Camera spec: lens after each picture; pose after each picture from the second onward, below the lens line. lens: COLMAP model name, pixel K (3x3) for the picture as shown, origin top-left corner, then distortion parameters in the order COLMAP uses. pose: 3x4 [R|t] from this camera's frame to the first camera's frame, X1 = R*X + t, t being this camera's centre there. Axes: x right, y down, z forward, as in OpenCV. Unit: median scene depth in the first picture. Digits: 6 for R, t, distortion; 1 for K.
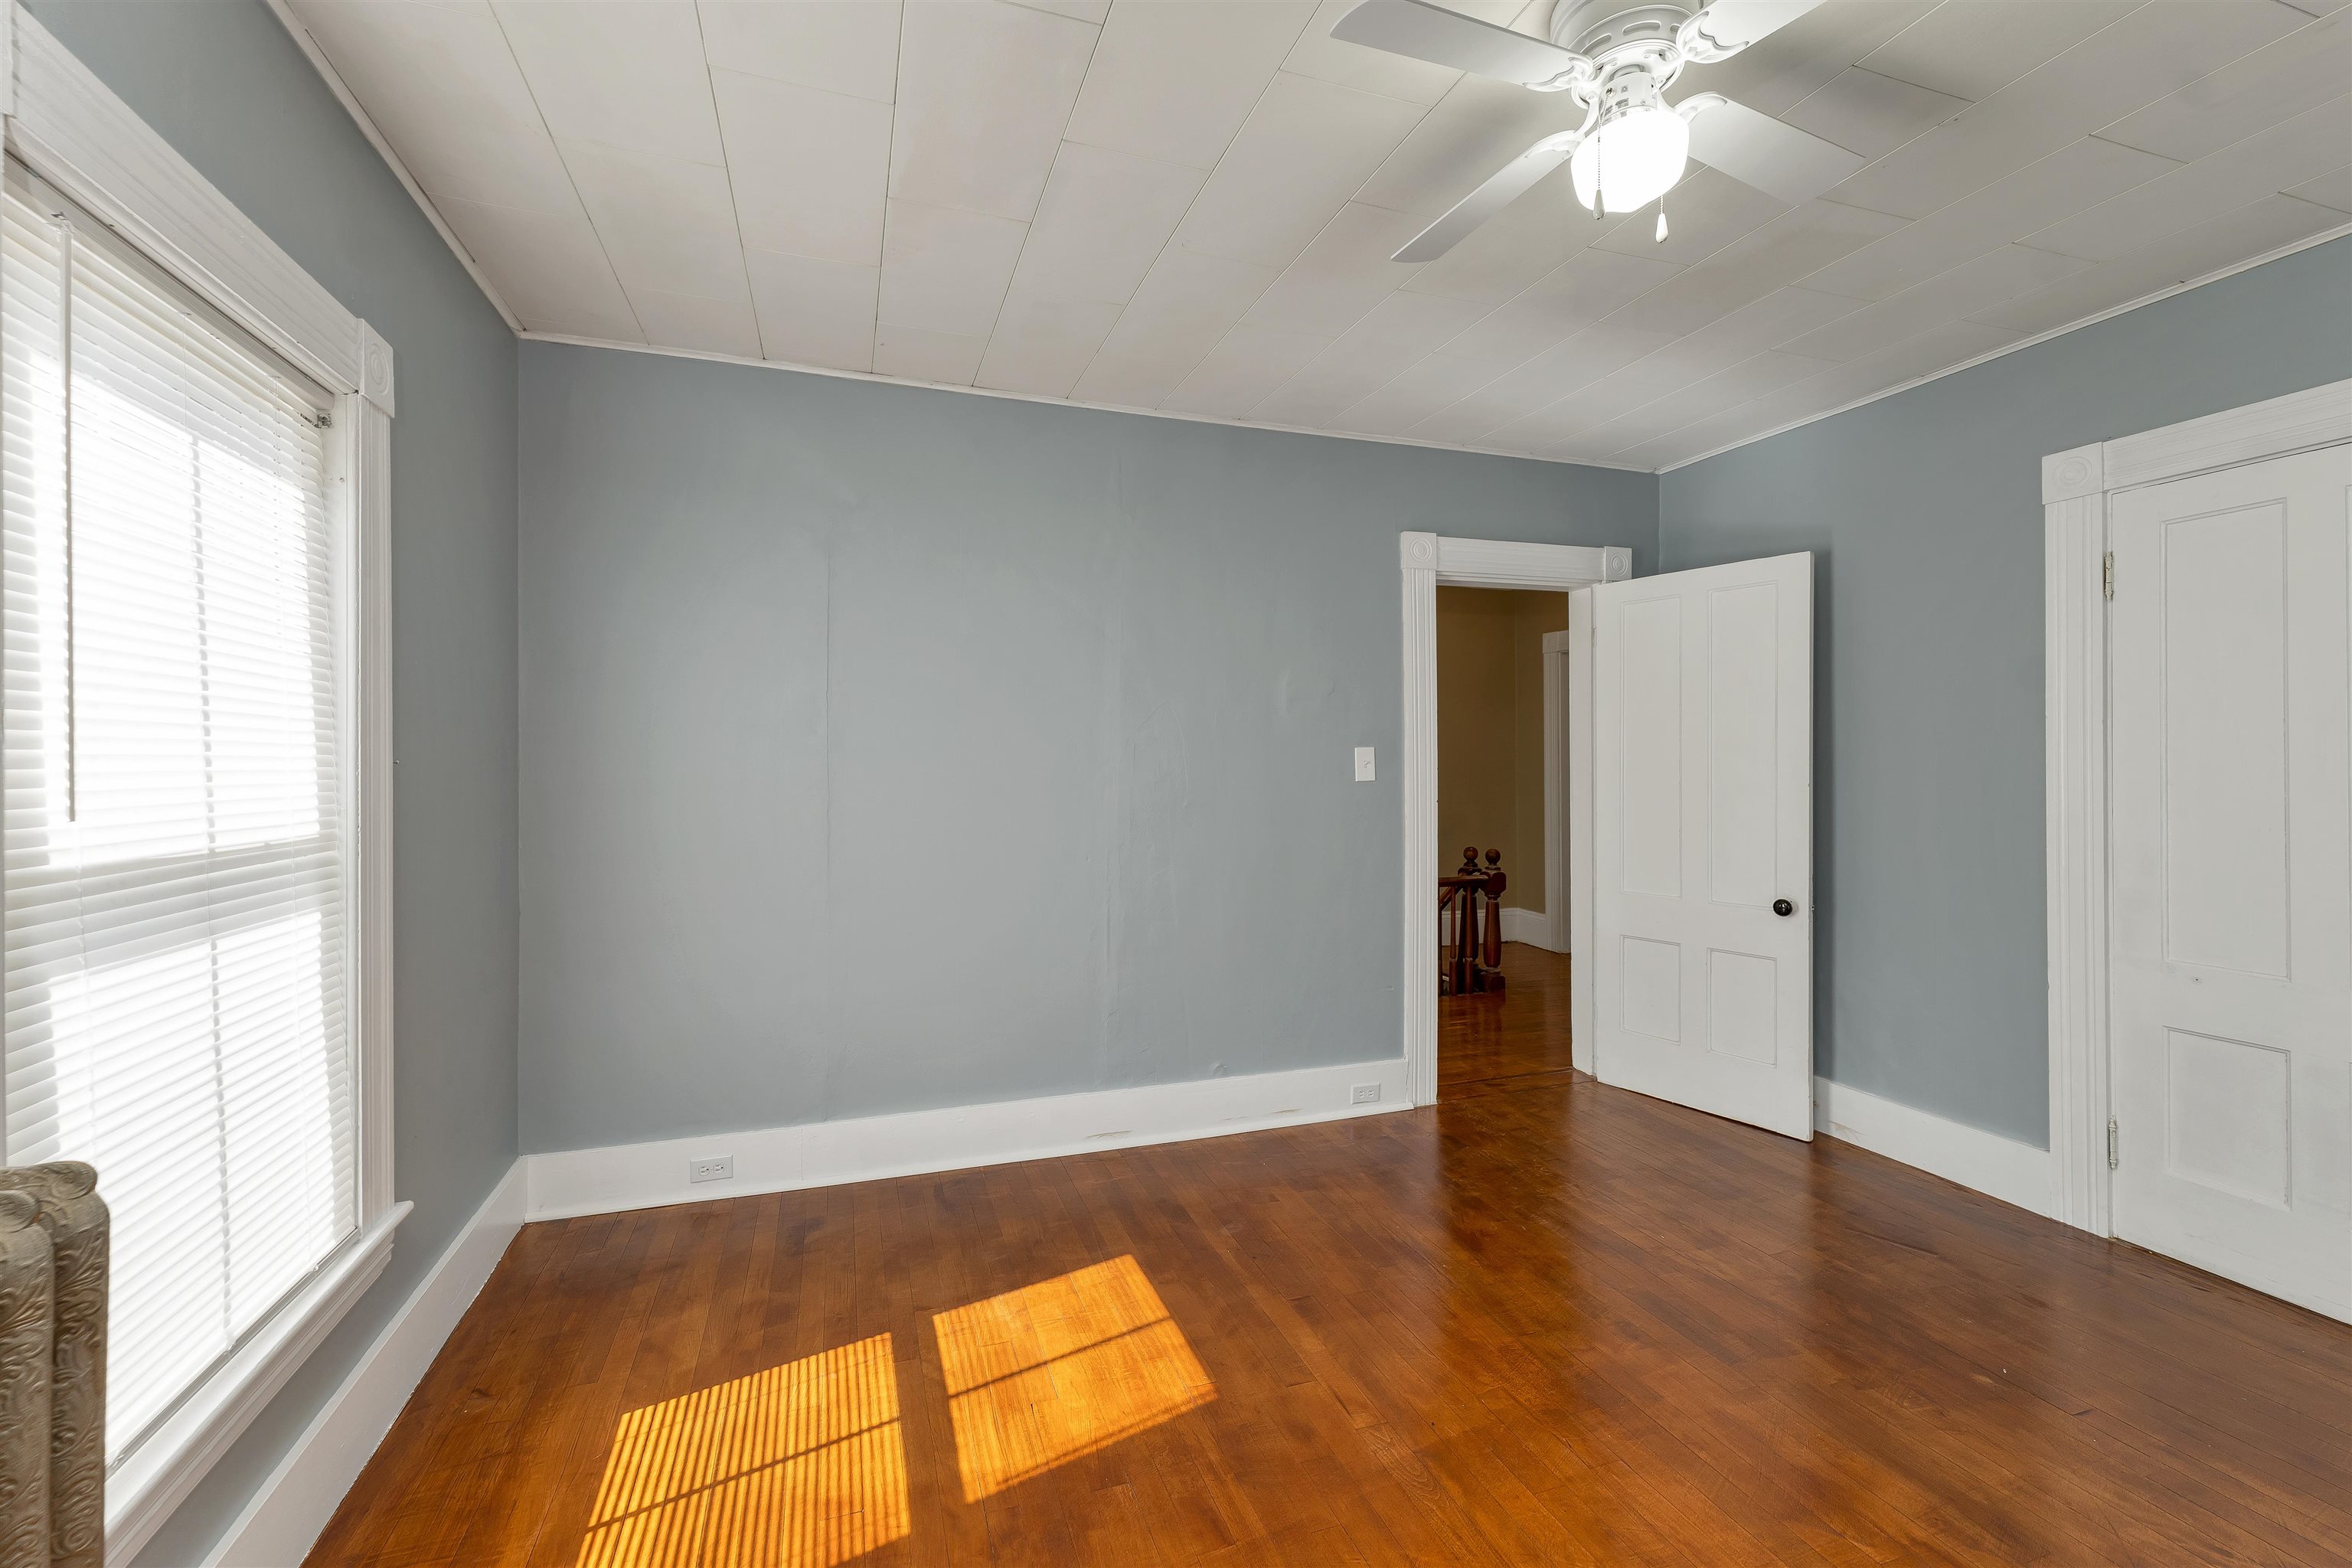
lens RADIAL K [[973.9, 0, 1160.1], [0, 973.9, 766.1], [0, 0, 1]] dist [0.000681, 0.000169]
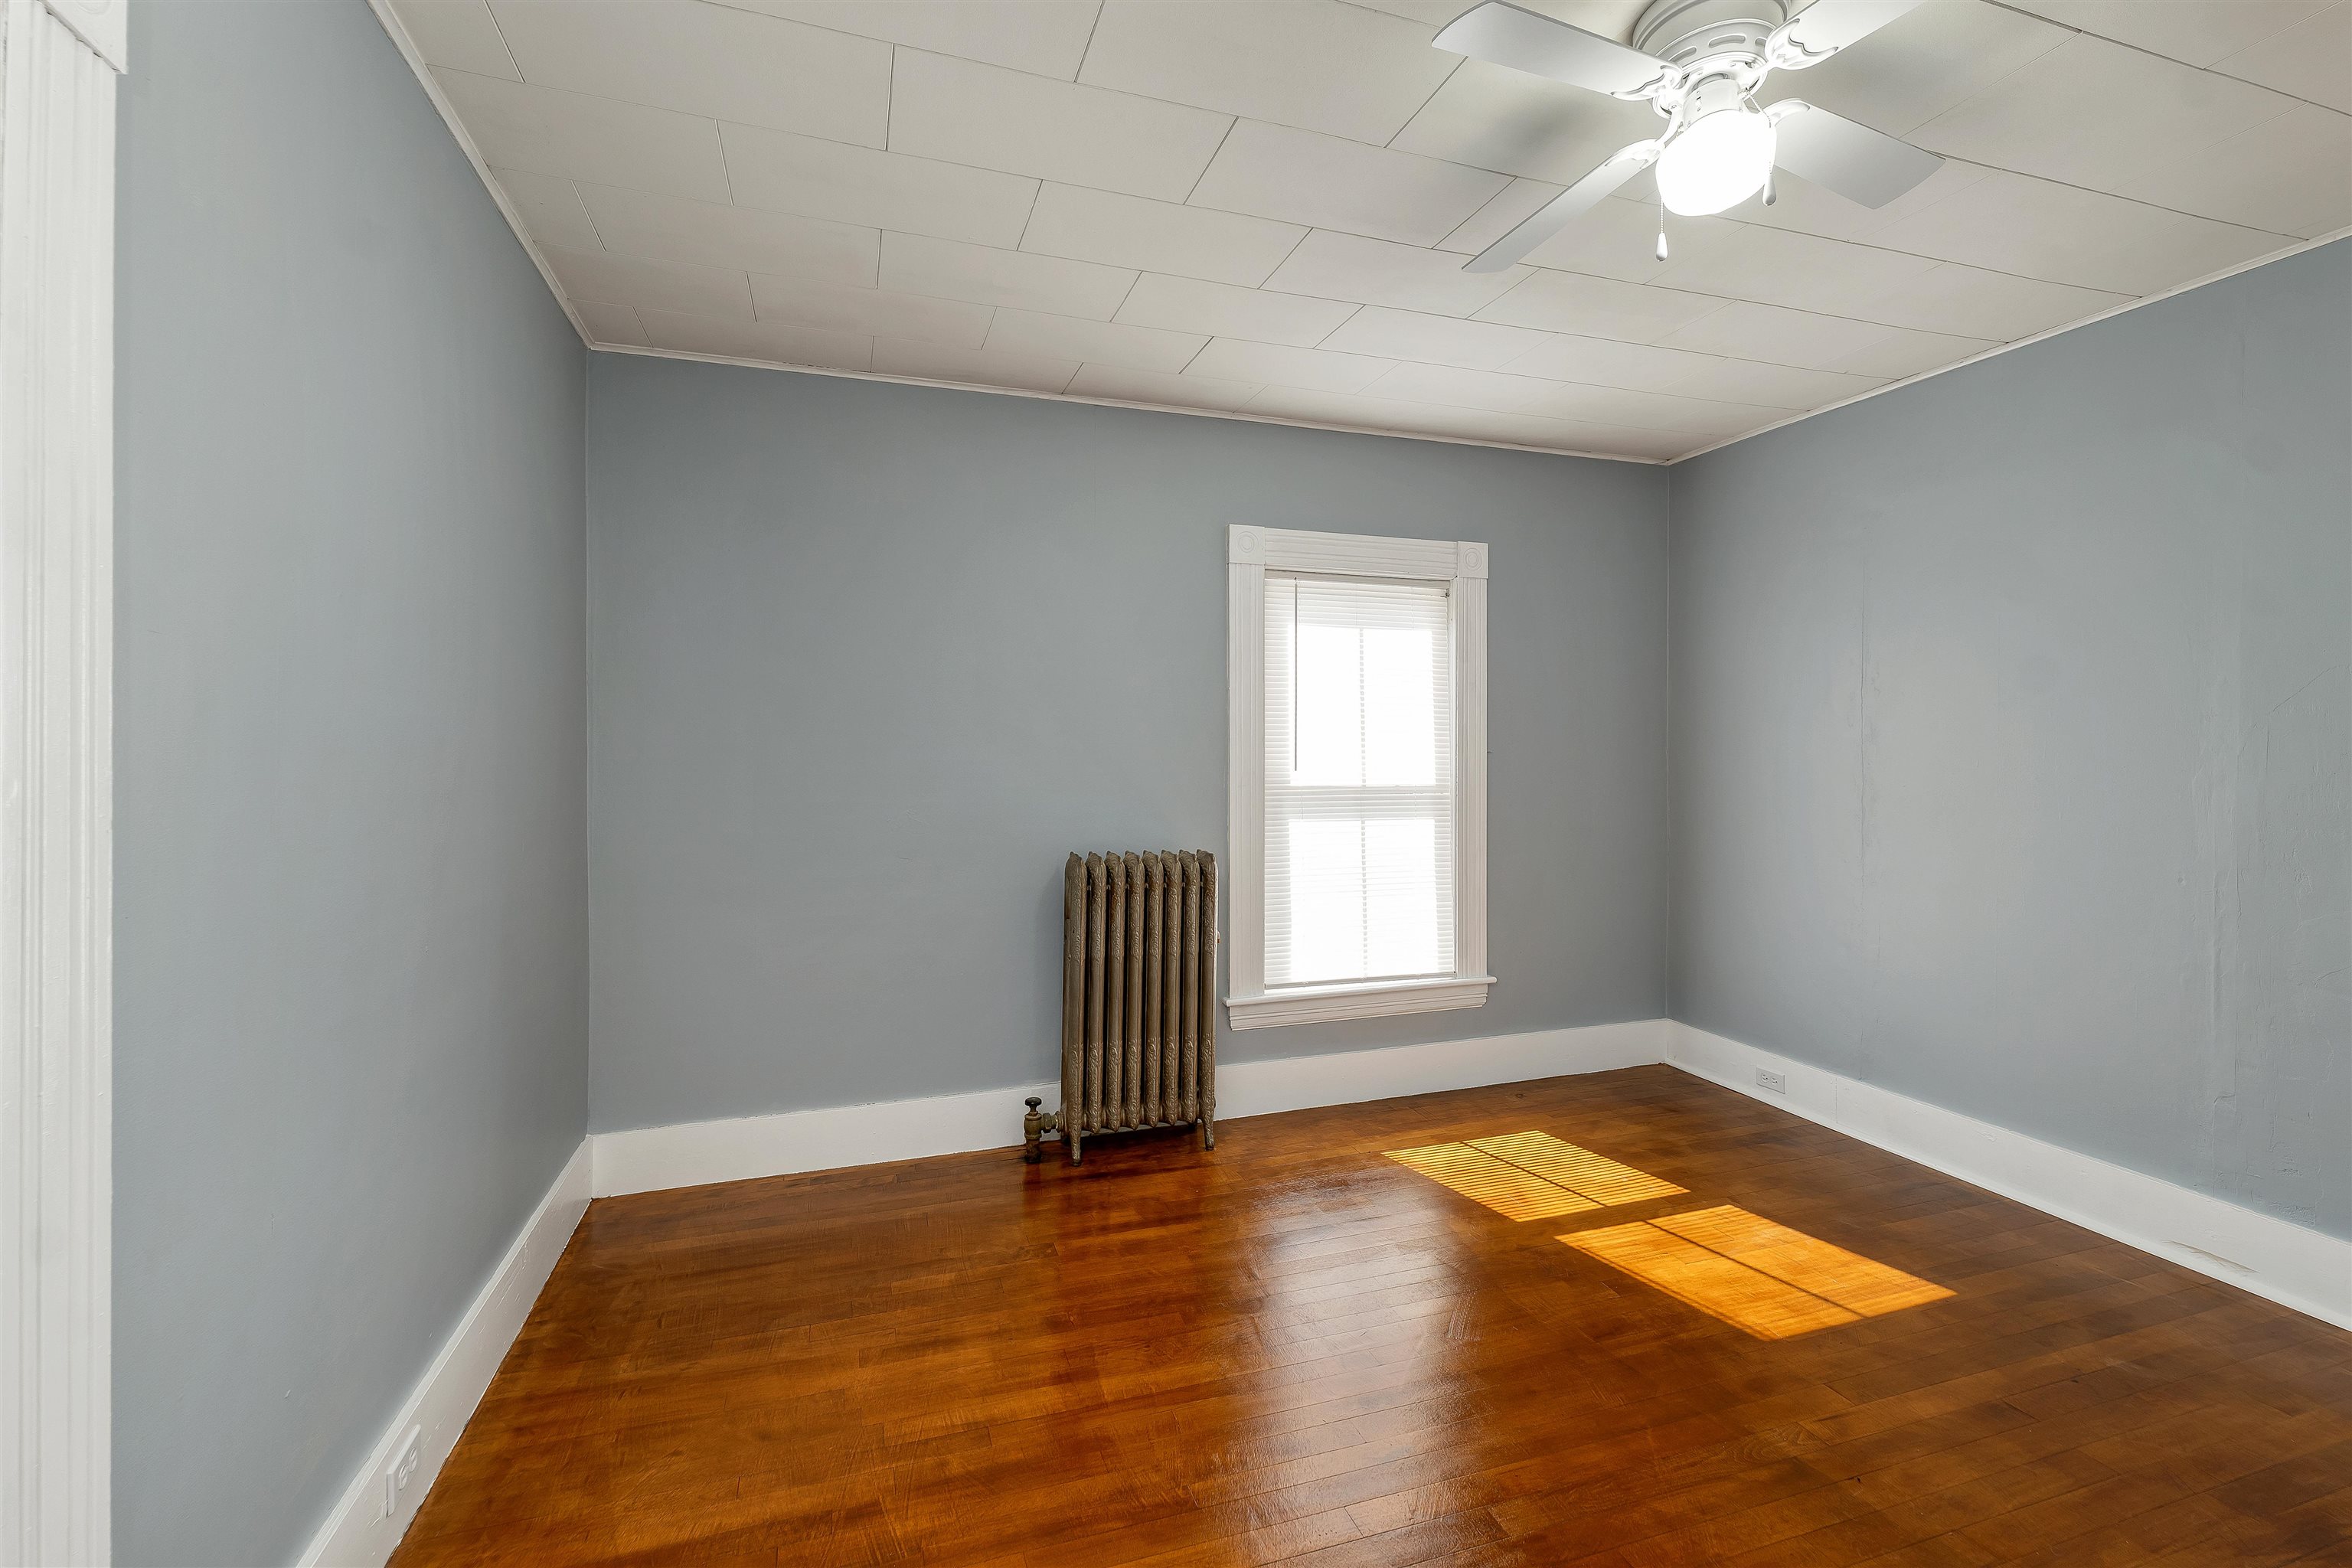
lens RADIAL K [[973.9, 0, 1160.1], [0, 973.9, 766.1], [0, 0, 1]] dist [0.000681, 0.000169]
pose [[-0.011204, 0.016917, -0.999794, 1.122352], [-0.005266, 0.999842, 0.016977, -0.005051], [0.999923, 0.005455, -0.011113, 0.333254]]
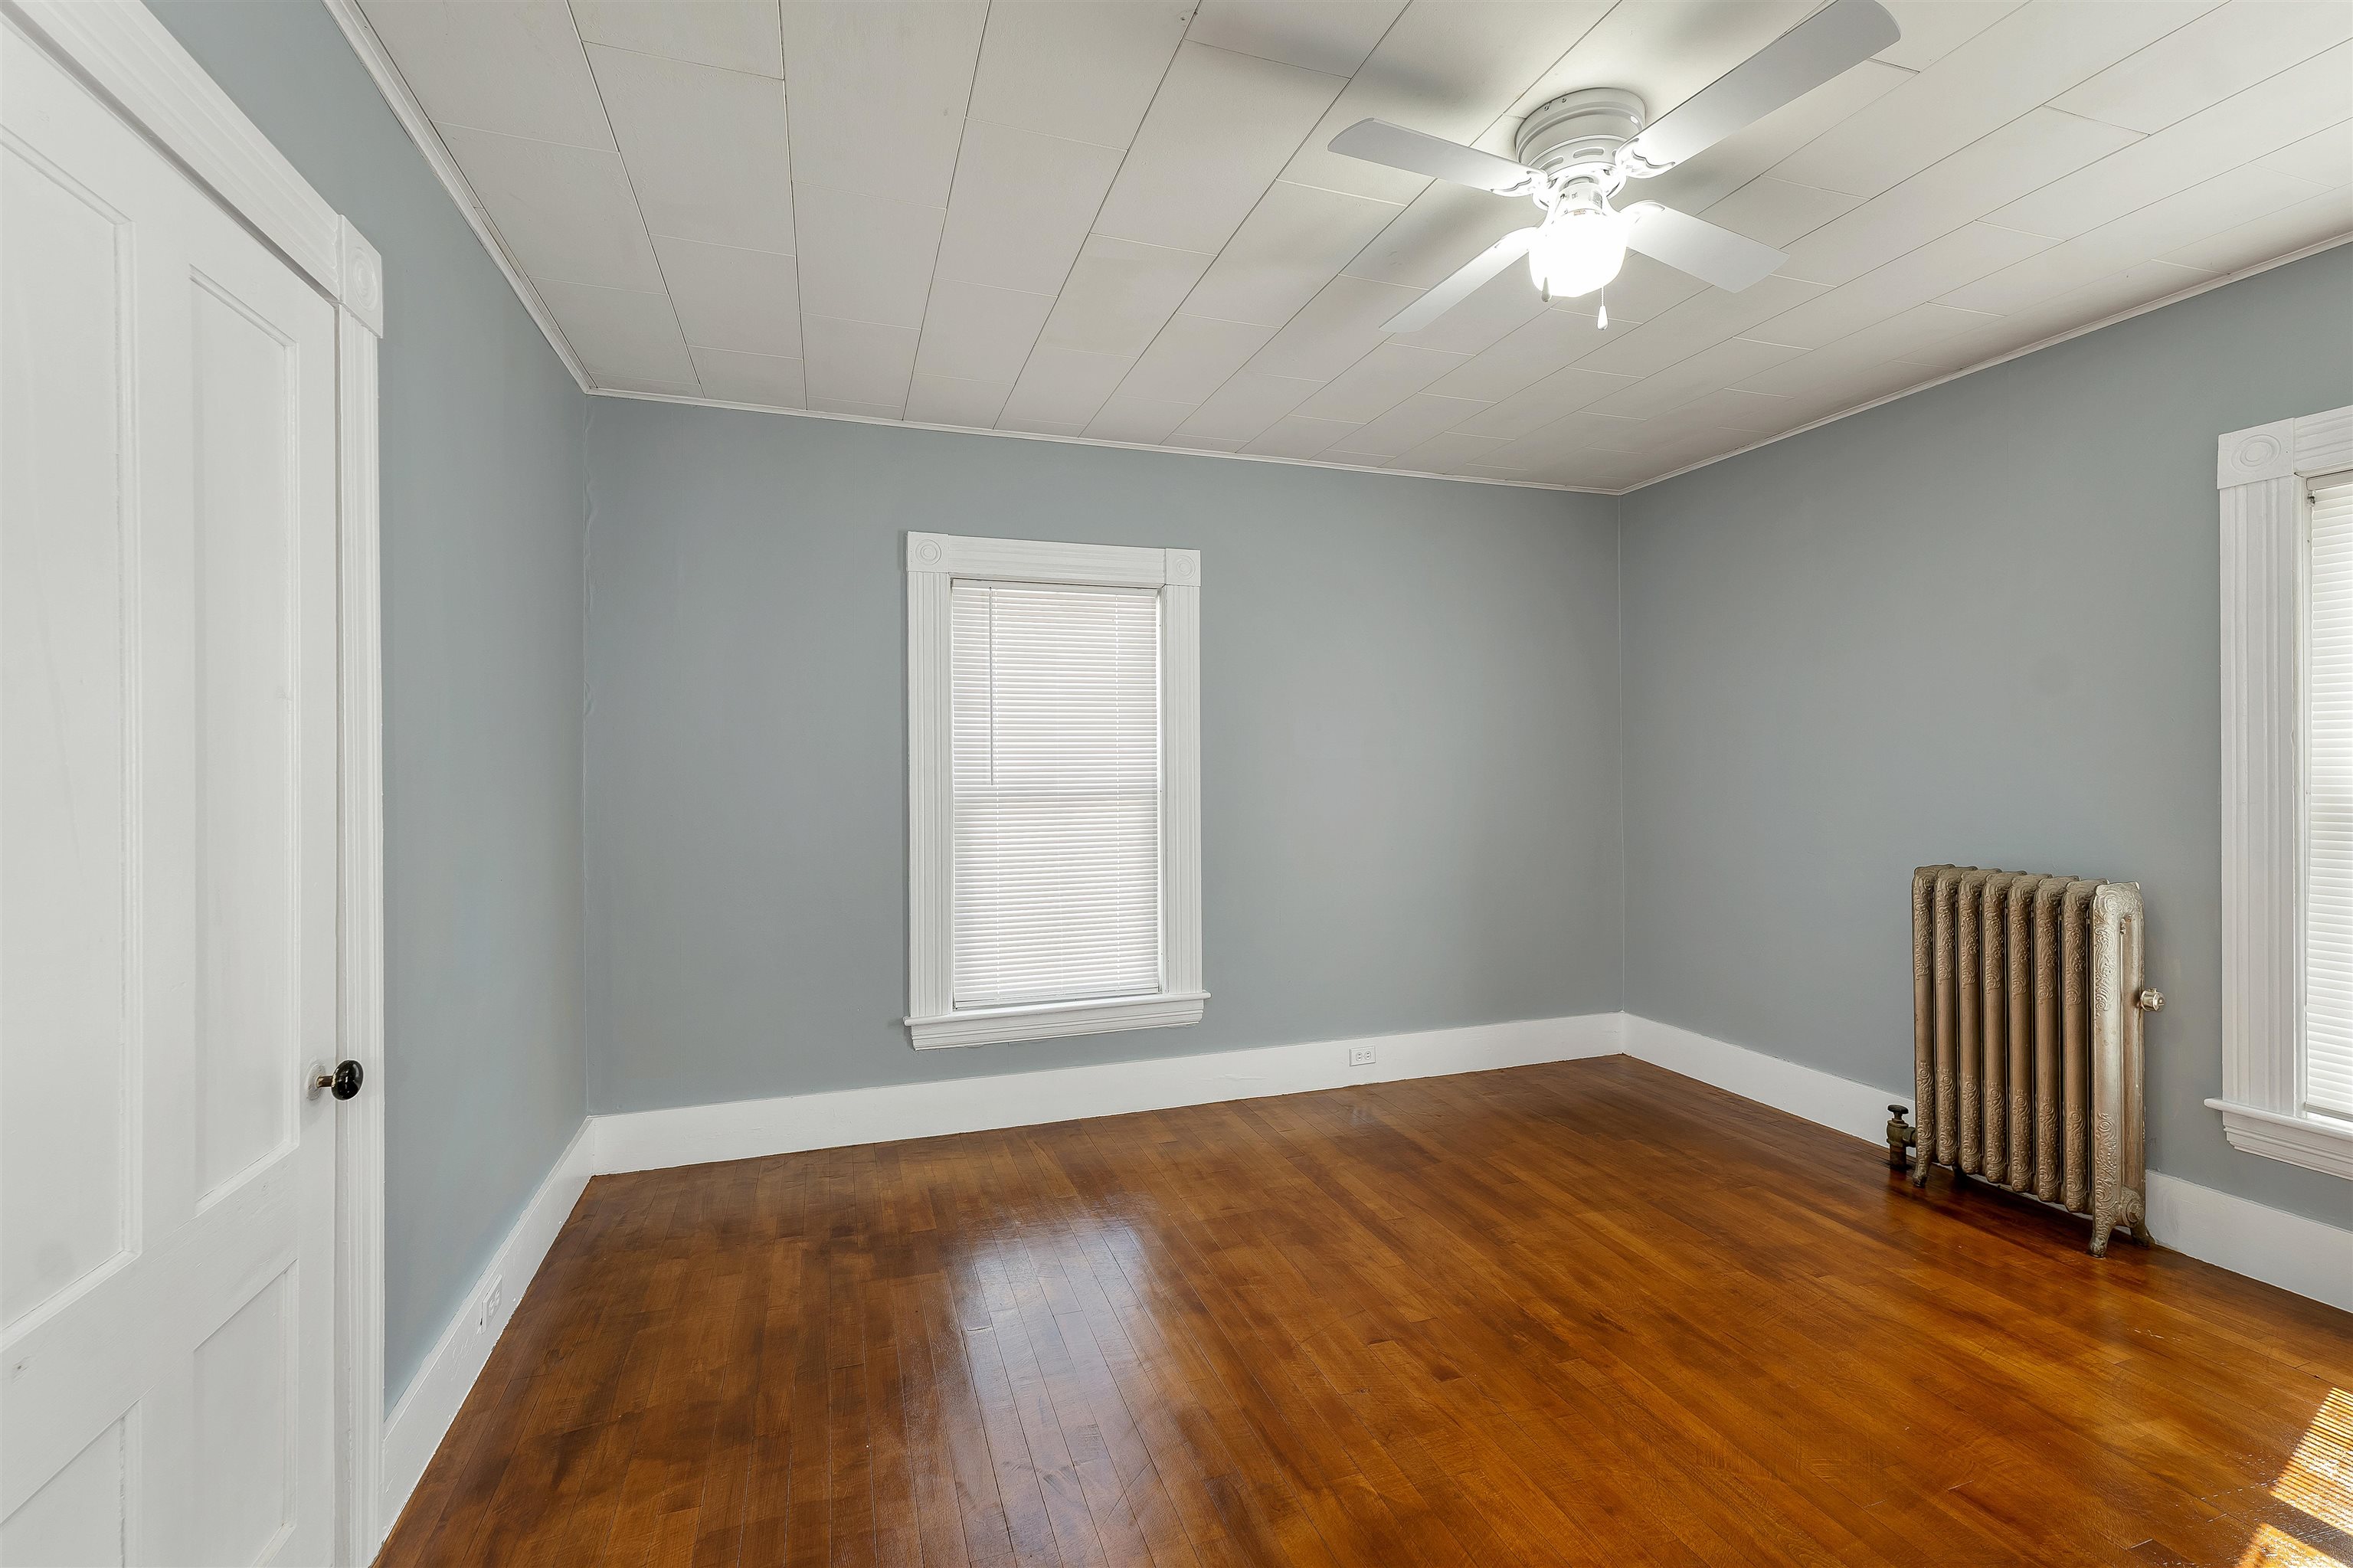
lens RADIAL K [[974.4, 0, 1160.6], [0, 974.4, 766.1], [0, 0, 1]] dist [0.000681, 0.000169]
pose [[-0.999879, 0.015474, -0.001266, 0.746786], [0.015467, 0.999866, 0.005351, -0.013619], [0.001349, 0.005331, -0.999985, 1.657140]]
